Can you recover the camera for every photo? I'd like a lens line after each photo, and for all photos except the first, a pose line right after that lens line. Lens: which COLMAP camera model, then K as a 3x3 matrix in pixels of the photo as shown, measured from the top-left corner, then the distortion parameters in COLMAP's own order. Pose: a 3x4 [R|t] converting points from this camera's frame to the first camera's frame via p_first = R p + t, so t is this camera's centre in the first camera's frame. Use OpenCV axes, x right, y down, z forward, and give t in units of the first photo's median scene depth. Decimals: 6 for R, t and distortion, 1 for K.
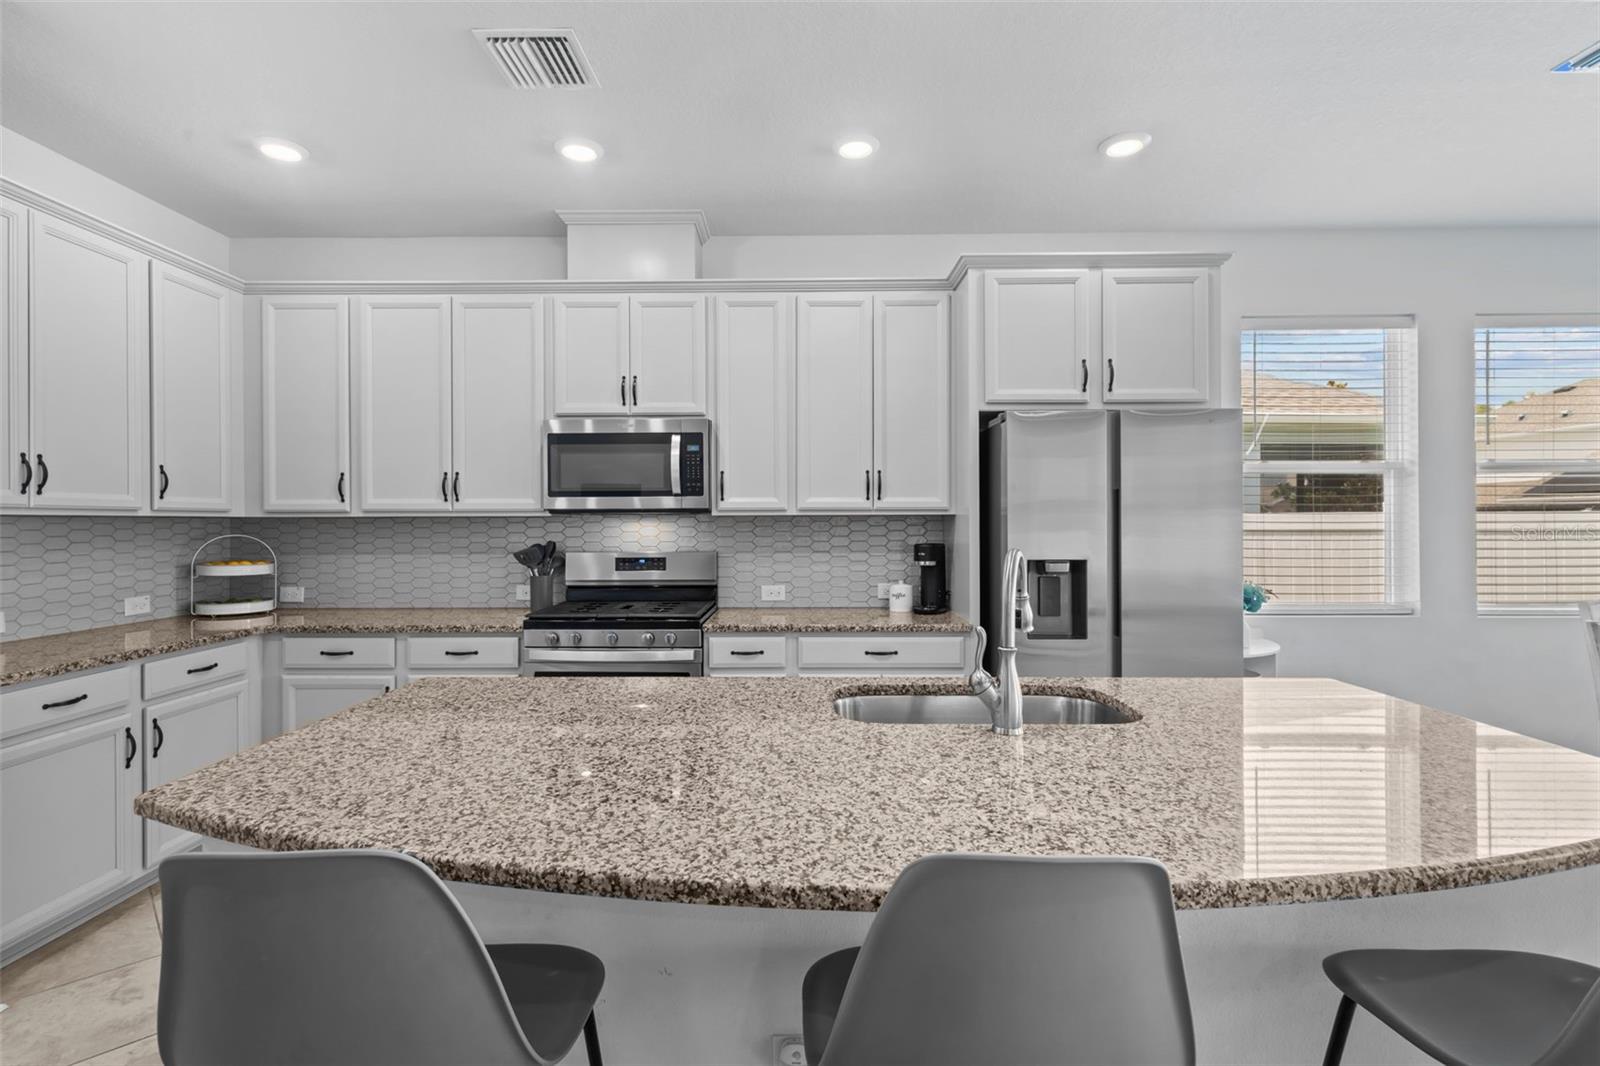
lens RADIAL K [[743.2, 0, 799.1], [0, 743.2, 521.1], [0, 0, 1]] dist [0.003493, -0.000781]
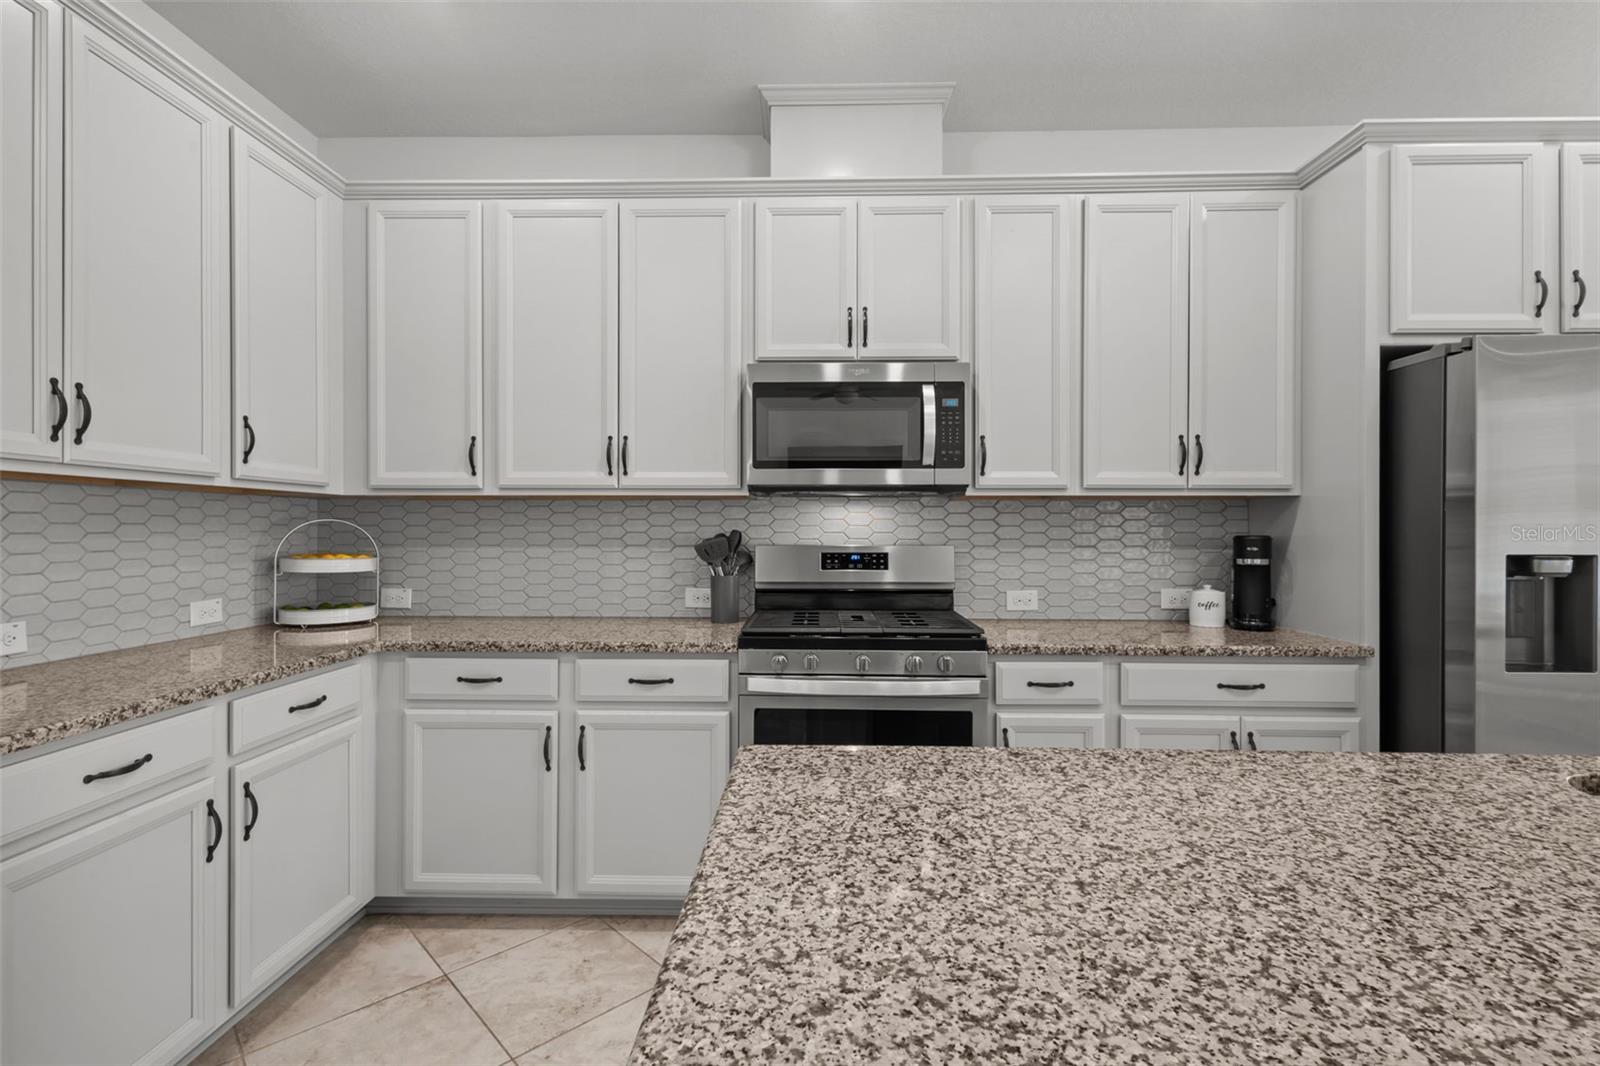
lens RADIAL K [[738.9, 0, 800.7], [0, 738.9, 528.3], [0, 0, 1]] dist [0.004634, 0.000743]
pose [[0.999839, 0.004840, -0.017290, -0.272560], [-0.004839, 0.999988, 0.000113, 0.026223], [0.017291, -0.000030, 0.999851, 0.261806]]
